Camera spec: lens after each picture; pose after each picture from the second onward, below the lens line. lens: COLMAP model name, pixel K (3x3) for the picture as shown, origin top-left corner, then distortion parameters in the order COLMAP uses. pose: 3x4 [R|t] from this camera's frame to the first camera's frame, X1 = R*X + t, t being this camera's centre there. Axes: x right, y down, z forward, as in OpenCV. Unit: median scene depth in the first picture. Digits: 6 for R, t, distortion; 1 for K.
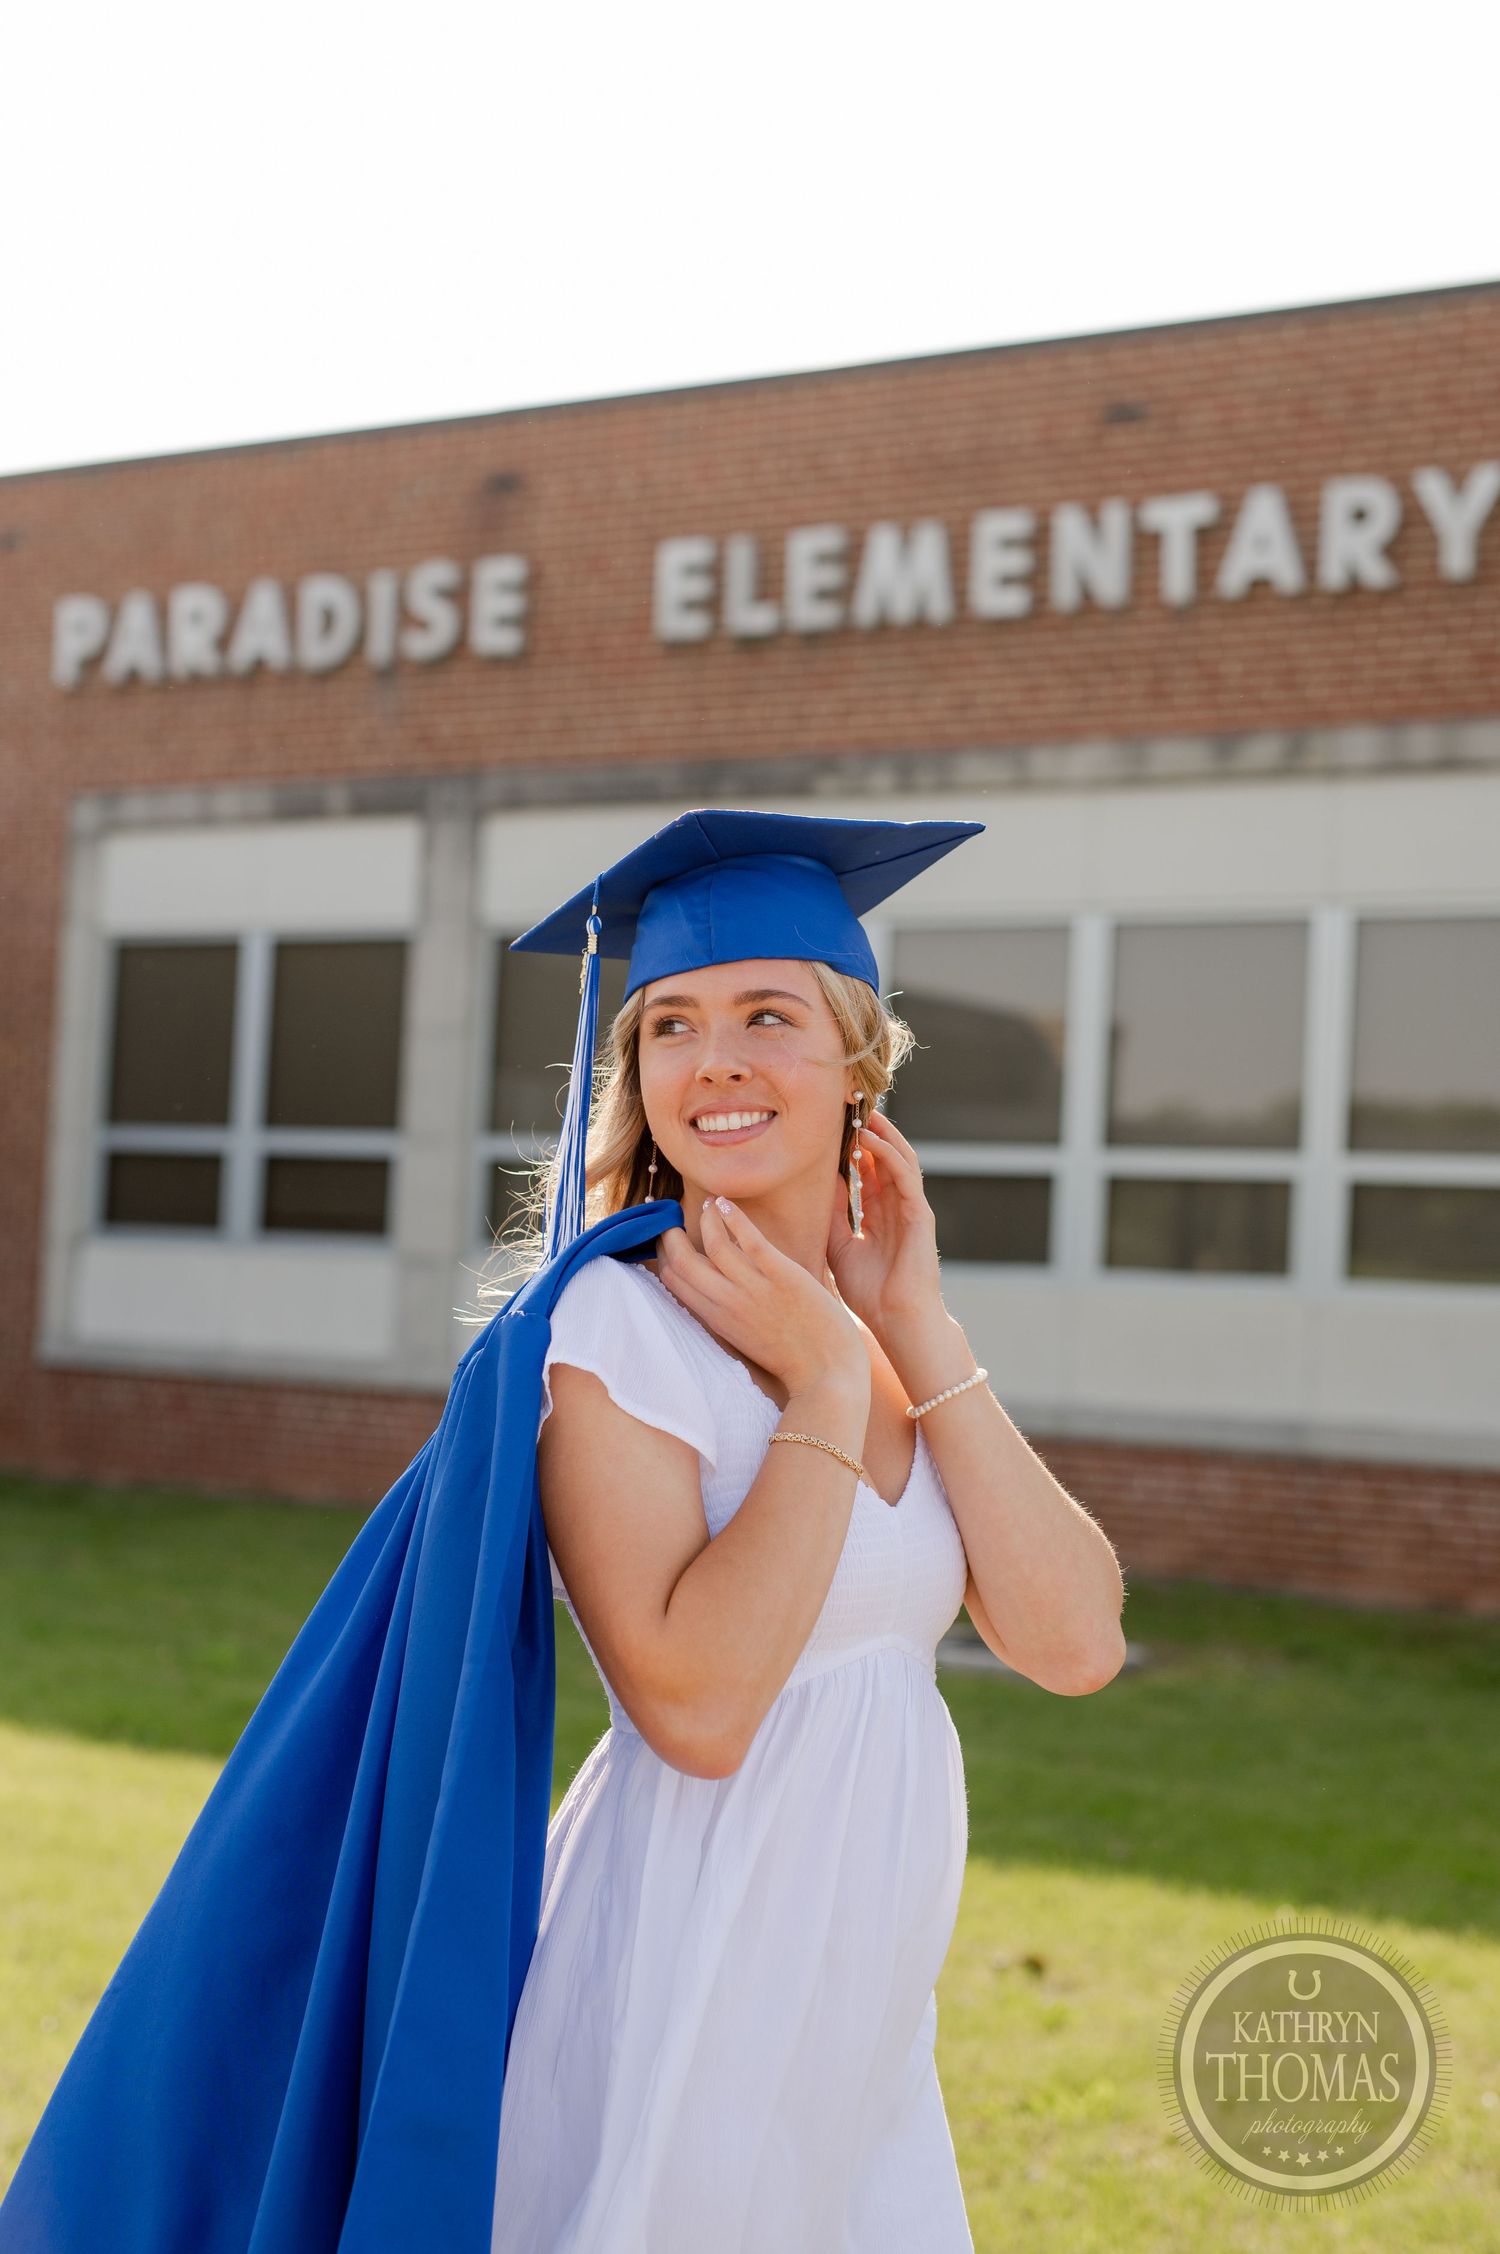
lens RADIAL K [[3354.1, 0, 745.9], [0, 3354.1, 1128.7], [0, 0, 1]] dist [0.002431, 0.057702]
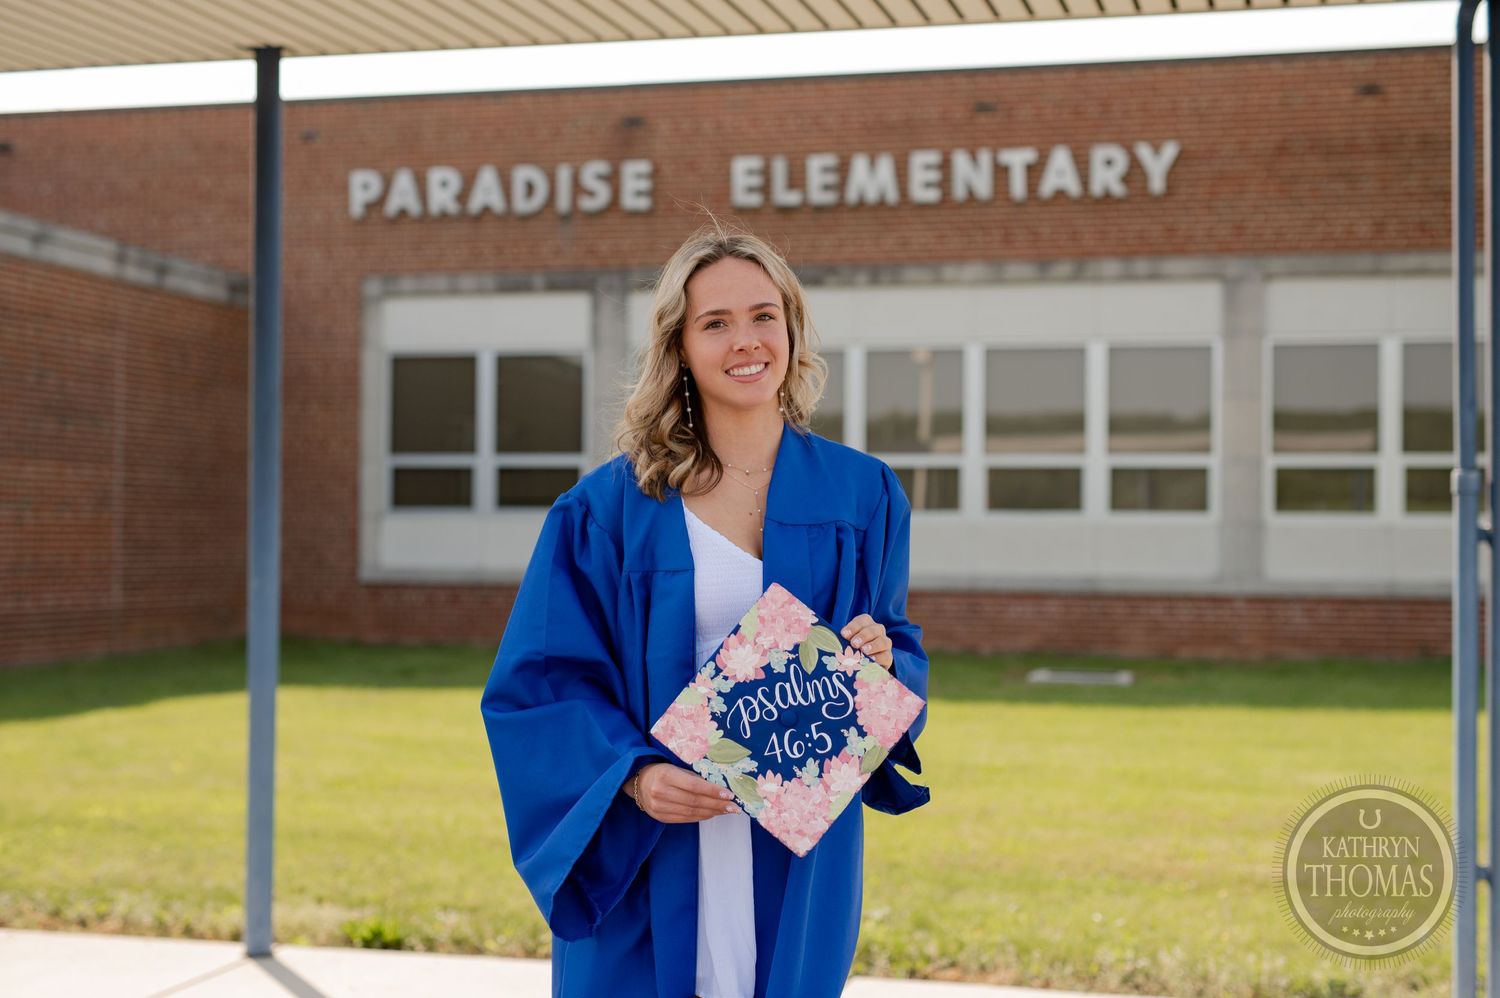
lens RADIAL K [[2169.4, 0, 744.5], [0, 2169.4, 502.5], [0, 0, 1]] dist [-0.003774, 0.076166]
pose [[0.948125, -0.034350, 0.316036, -0.460394], [0.022370, 0.998890, 0.041458, -0.023465], [-0.317109, -0.032237, 0.947841, -0.251967]]
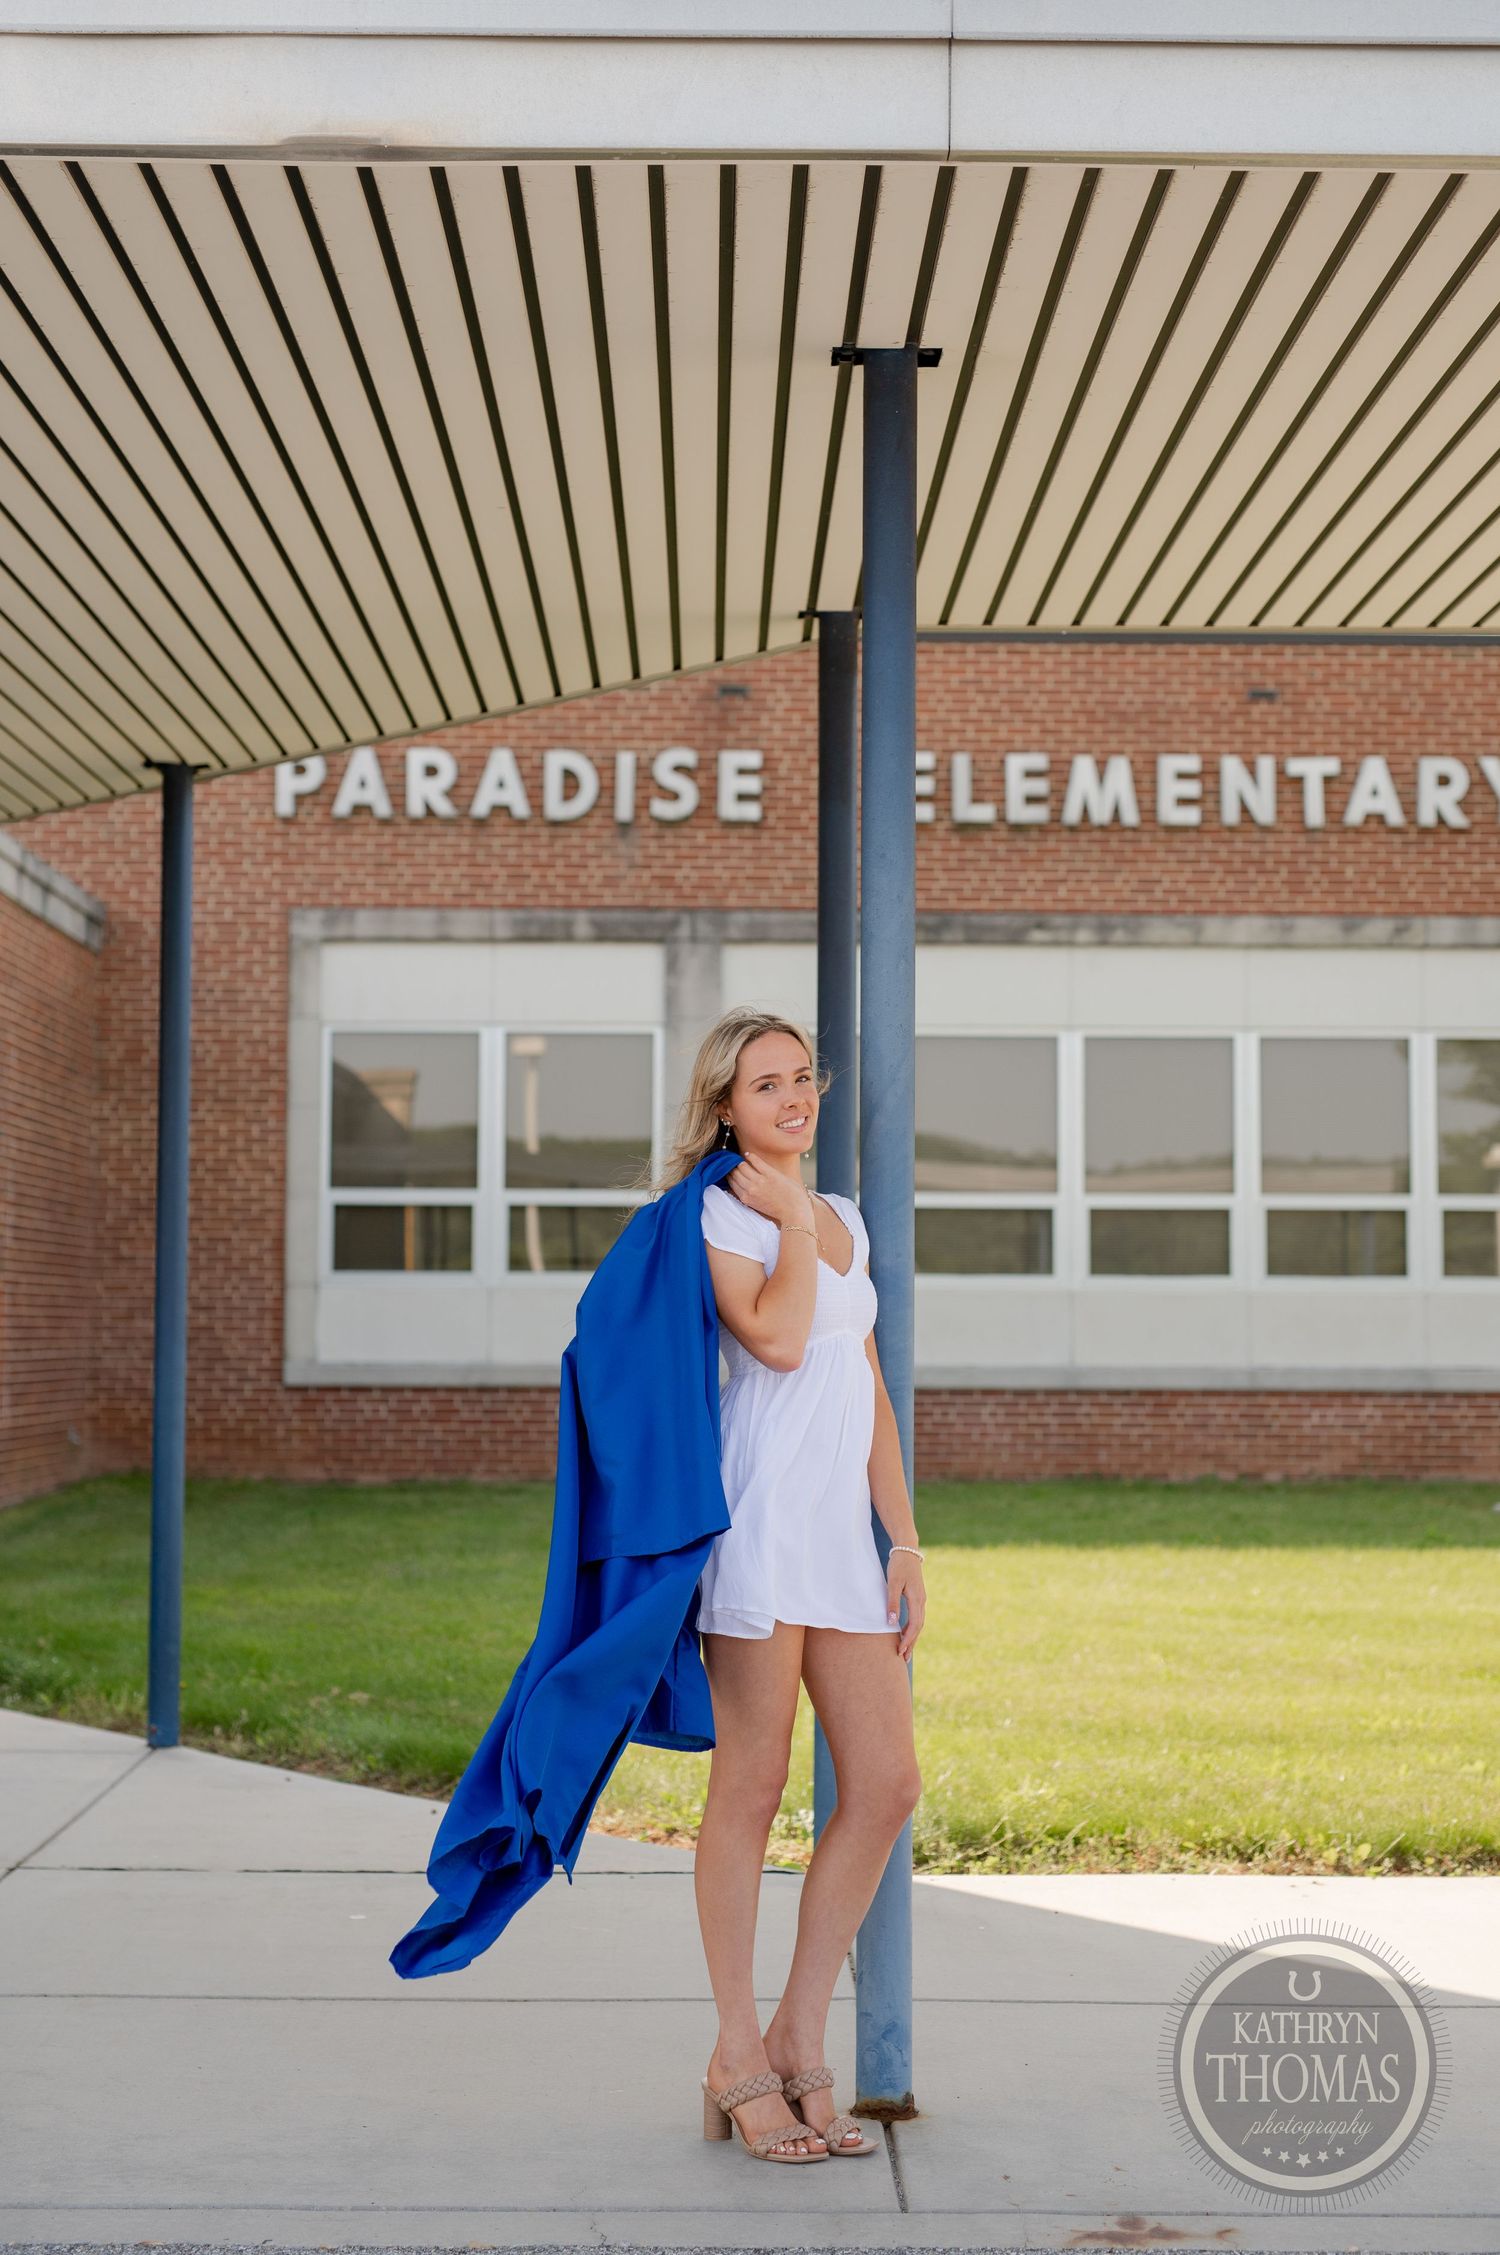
lens RADIAL K [[3250.0, 0, 721.1], [0, 3250.0, 1106.9], [0, 0, 1]] dist [0.001650, 0.052036]
pose [[0.832212, -0.004306, 0.554441, -0.856017], [0.009699, 0.999930, -0.006792, -0.023548], [-0.554373, 0.011030, 0.832195, -0.055057]]
